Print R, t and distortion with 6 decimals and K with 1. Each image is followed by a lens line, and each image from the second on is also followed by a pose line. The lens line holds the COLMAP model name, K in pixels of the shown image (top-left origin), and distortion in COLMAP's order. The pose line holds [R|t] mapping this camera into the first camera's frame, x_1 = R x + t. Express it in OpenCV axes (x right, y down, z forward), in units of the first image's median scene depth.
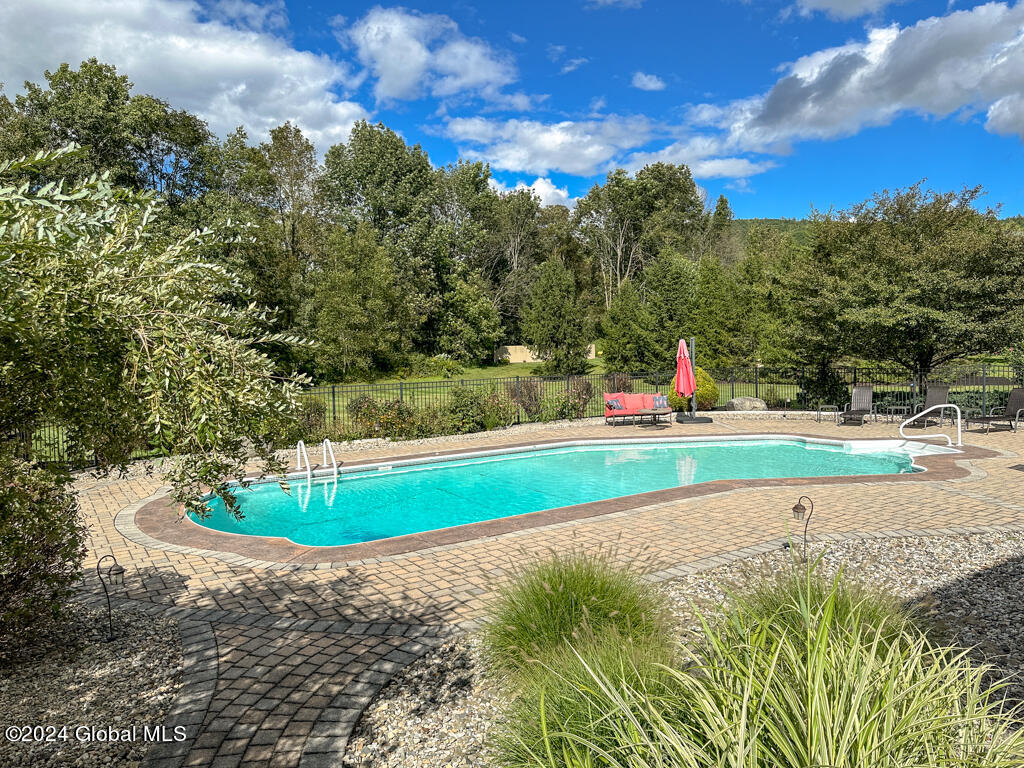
lens RADIAL K [[694.7, 0, 514.1], [0, 694.7, 389.8], [0, 0, 1]] dist [0.002218, -0.041102]
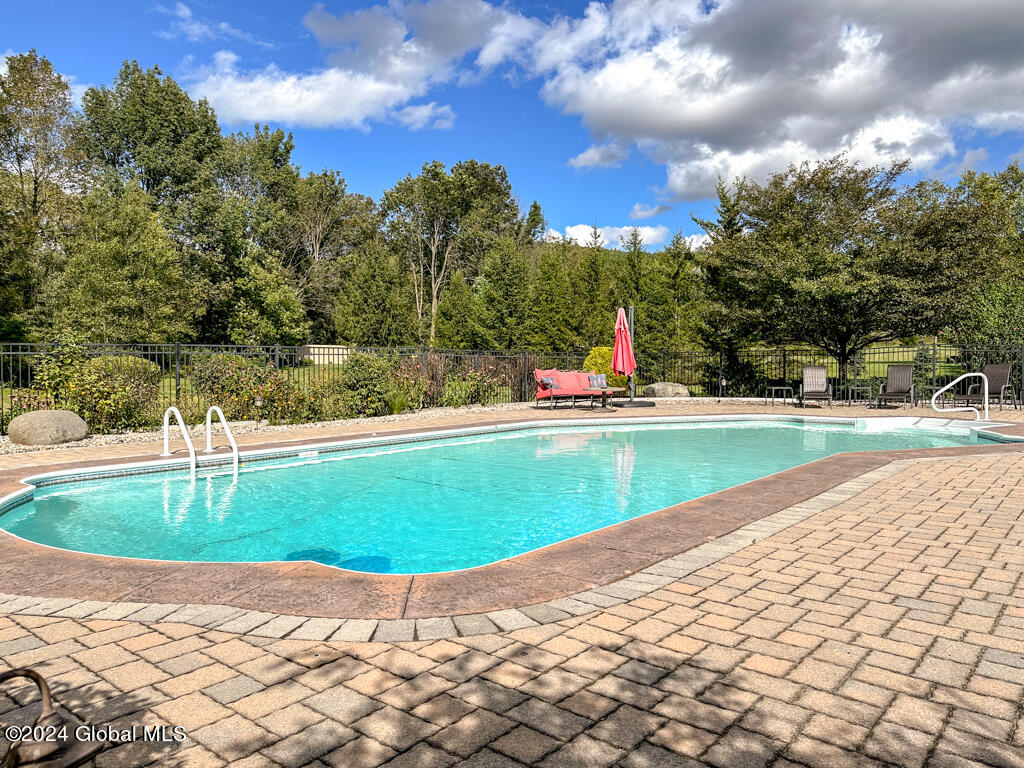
lens RADIAL K [[694.7, 0, 514.1], [0, 694.7, 389.8], [0, 0, 1]] dist [0.002218, -0.041102]
pose [[0.942482, 0.014509, 0.333943, -0.172177], [-0.004256, 0.999497, -0.031414, 0.057854], [-0.334231, 0.028186, 0.942070, 0.273815]]
